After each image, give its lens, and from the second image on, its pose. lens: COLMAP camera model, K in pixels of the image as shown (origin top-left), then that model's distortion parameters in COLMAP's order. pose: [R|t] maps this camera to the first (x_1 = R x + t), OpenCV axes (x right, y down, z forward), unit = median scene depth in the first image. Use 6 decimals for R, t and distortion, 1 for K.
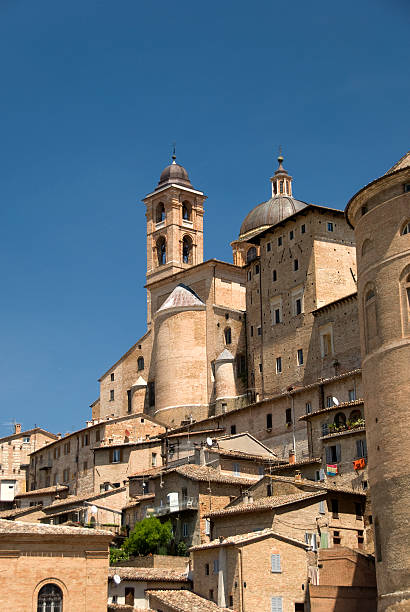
lens RADIAL K [[1247.7, 0, 208.2], [0, 1247.7, 309.6], [0, 0, 1]] dist [-0.304534, 0.000000]
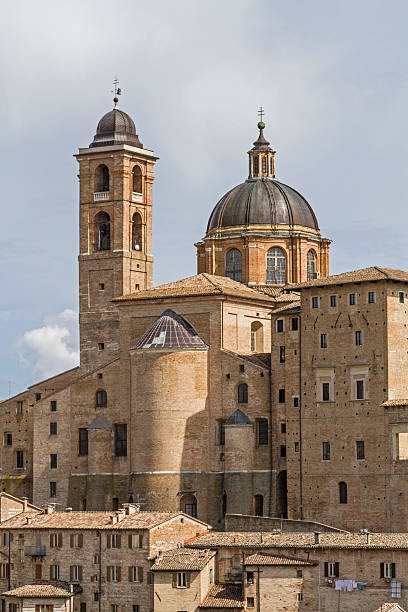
lens RADIAL K [[2092.3, 0, 200.5], [0, 2092.3, 304.5], [0, 0, 1]] dist [0.090865, 0.000000]
pose [[0.956474, 0.049201, 0.287639, -0.425630], [-0.100900, 0.980648, 0.167777, -0.274808], [-0.273818, -0.189497, 0.942929, -0.302534]]
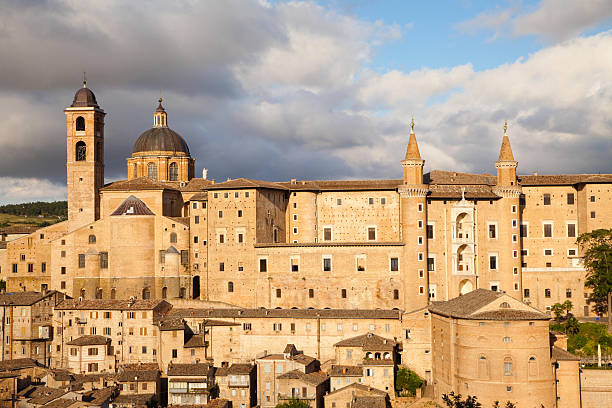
lens RADIAL K [[1104.4, 0, 310.9], [0, 1104.4, 205.0], [0, 0, 1]] dist [0.298412, 0.000000]
pose [[0.774368, 0.038903, 0.631539, -0.816866], [-0.186525, 0.967789, 0.169094, -0.320781], [-0.604618, -0.248739, 0.756681, -0.251244]]
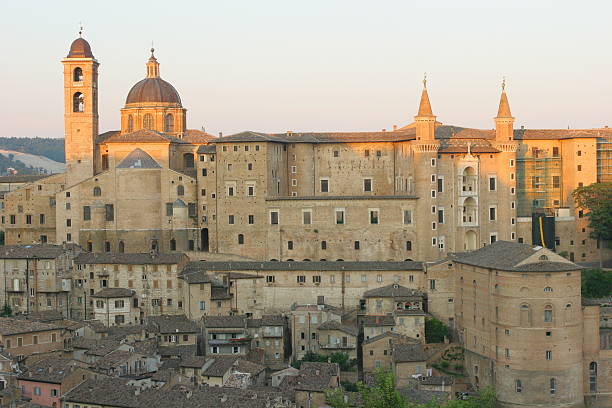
lens RADIAL K [[1160.7, 0, 314.4], [0, 1160.7, 187.0], [0, 0, 1]] dist [-0.058454, 0.000000]
pose [[0.671372, 0.008873, 0.741067, -1.061833], [-0.214164, 0.959591, 0.182533, -0.319484], [-0.709502, -0.281258, 0.646143, -0.153772]]
